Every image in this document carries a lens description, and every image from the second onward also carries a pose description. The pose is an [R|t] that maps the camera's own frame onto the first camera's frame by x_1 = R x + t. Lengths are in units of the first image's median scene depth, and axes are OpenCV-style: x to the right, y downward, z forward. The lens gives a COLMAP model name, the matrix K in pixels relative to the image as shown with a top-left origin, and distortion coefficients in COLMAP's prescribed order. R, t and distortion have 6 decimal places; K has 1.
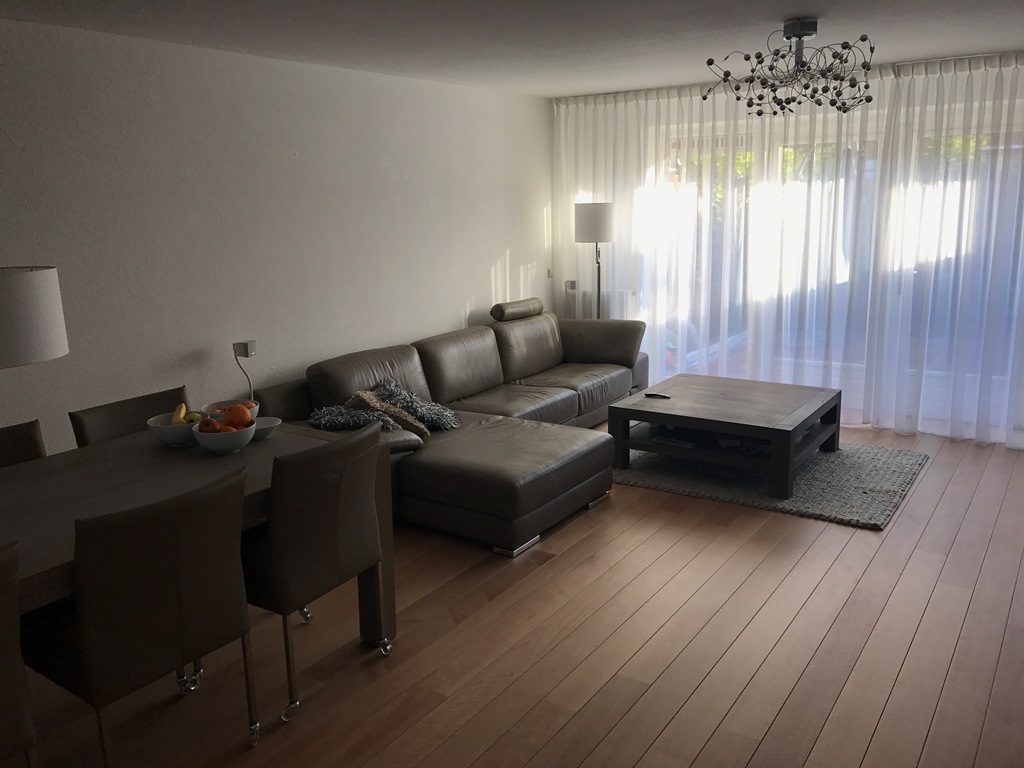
lens RADIAL K [[892.9, 0, 512.0], [0, 892.9, 384.0], [0, 0, 1]] dist [0.107377, -0.001697]
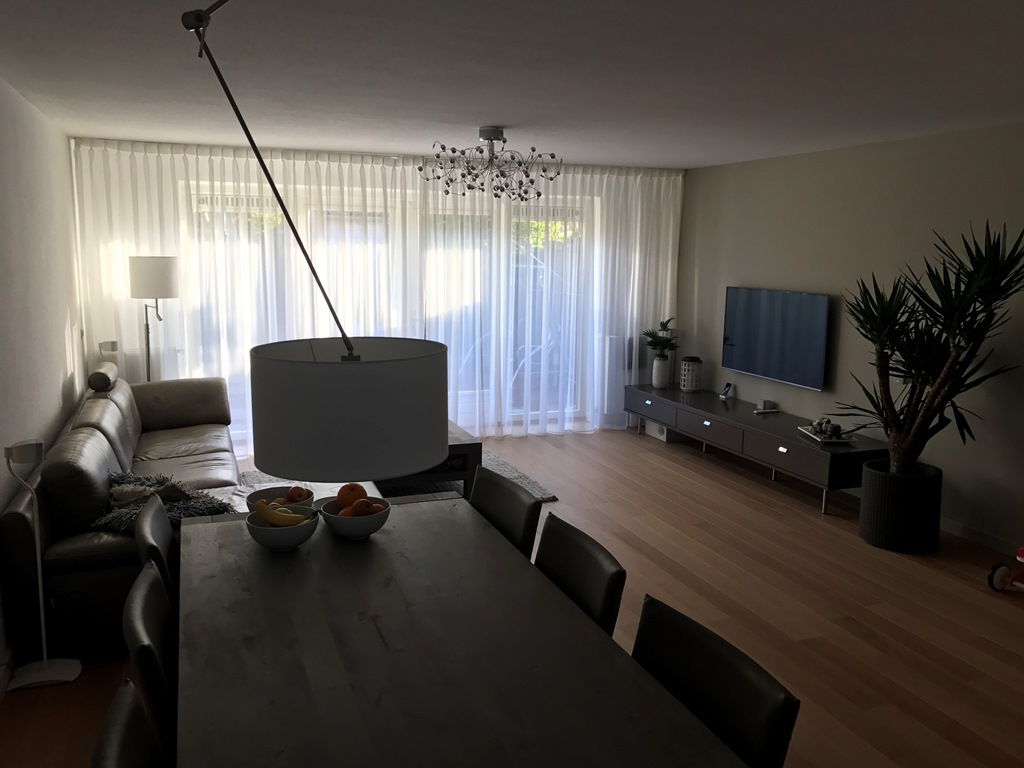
lens RADIAL K [[848.1, 0, 512.0], [0, 848.1, 384.0], [0, 0, 1]] dist [0.044076, 0.002746]
pose [[0.591367, -0.102931, 0.799807, -0.404312], [0.150298, 0.988510, 0.016087, -0.029387], [-0.792272, 0.110696, 0.600042, 0.189768]]
